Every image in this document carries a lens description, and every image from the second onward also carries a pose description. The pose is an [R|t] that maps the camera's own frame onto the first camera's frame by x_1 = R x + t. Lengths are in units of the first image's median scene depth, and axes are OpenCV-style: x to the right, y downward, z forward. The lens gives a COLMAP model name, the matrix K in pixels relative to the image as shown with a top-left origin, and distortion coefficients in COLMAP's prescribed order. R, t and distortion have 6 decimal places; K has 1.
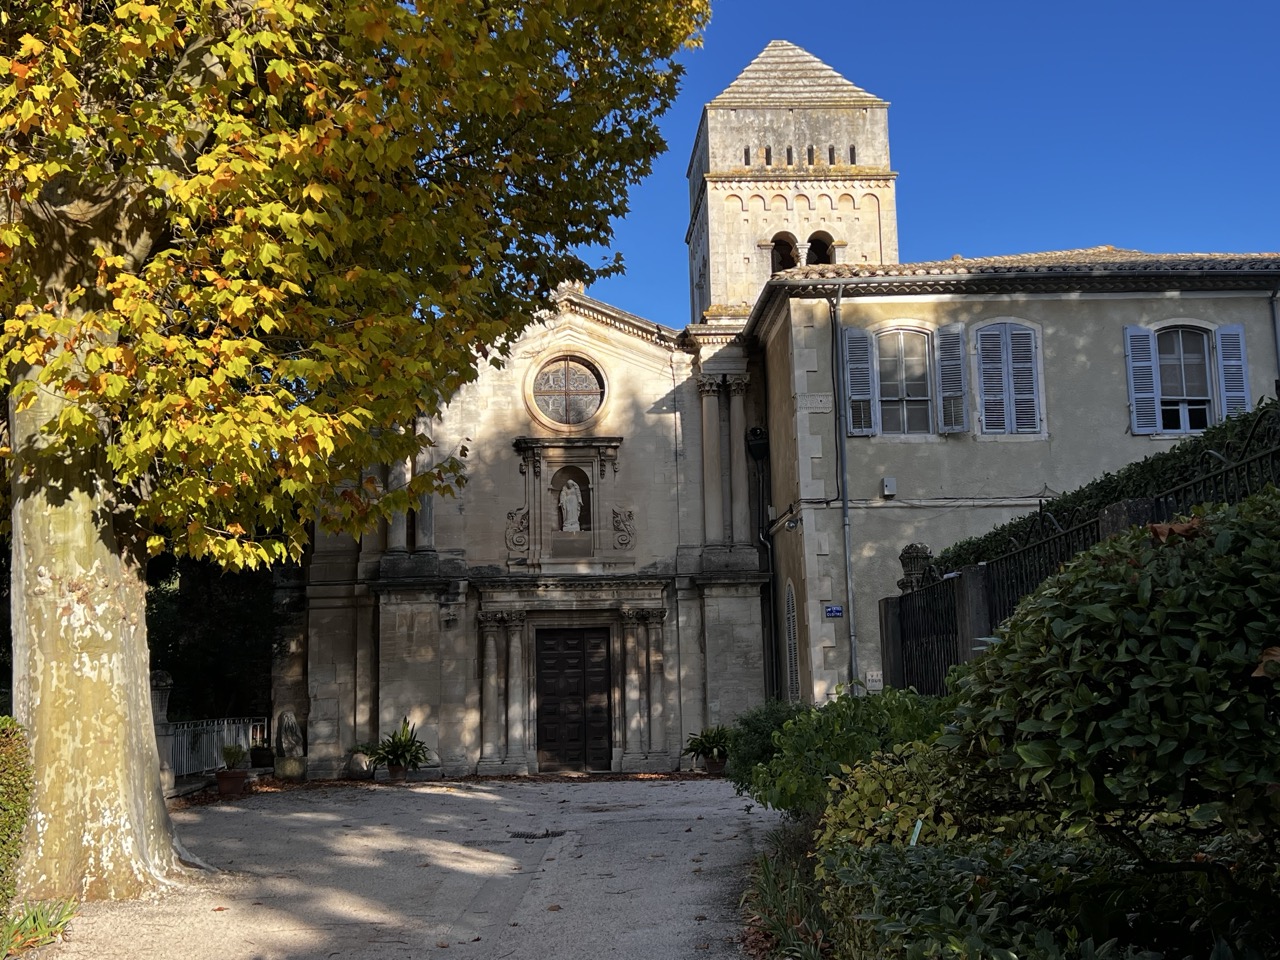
lens RADIAL K [[1420.1, 0, 640.0], [0, 1420.1, 480.0], [0, 0, 1]] dist [0.012264, 0.004746]
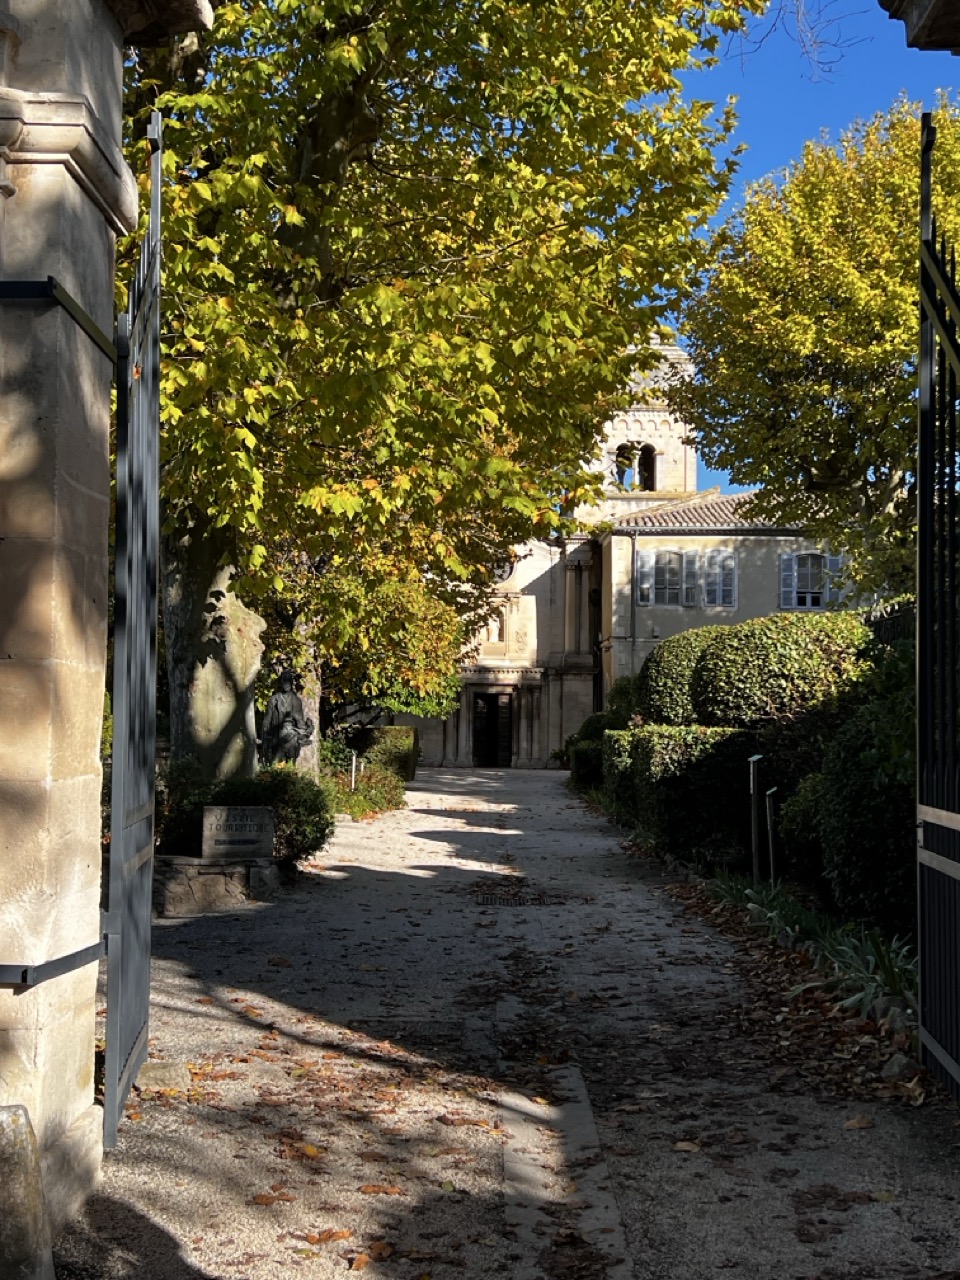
lens RADIAL K [[1687.9, 0, 480.0], [0, 1687.9, 640.0], [0, 0, 1]] dist [-0.007585, -0.002250]
pose [[0.999275, 0.036207, -0.011786, -0.040101], [-0.034948, 0.994997, 0.093590, -0.174360], [0.015116, -0.093110, 0.995541, -1.218928]]
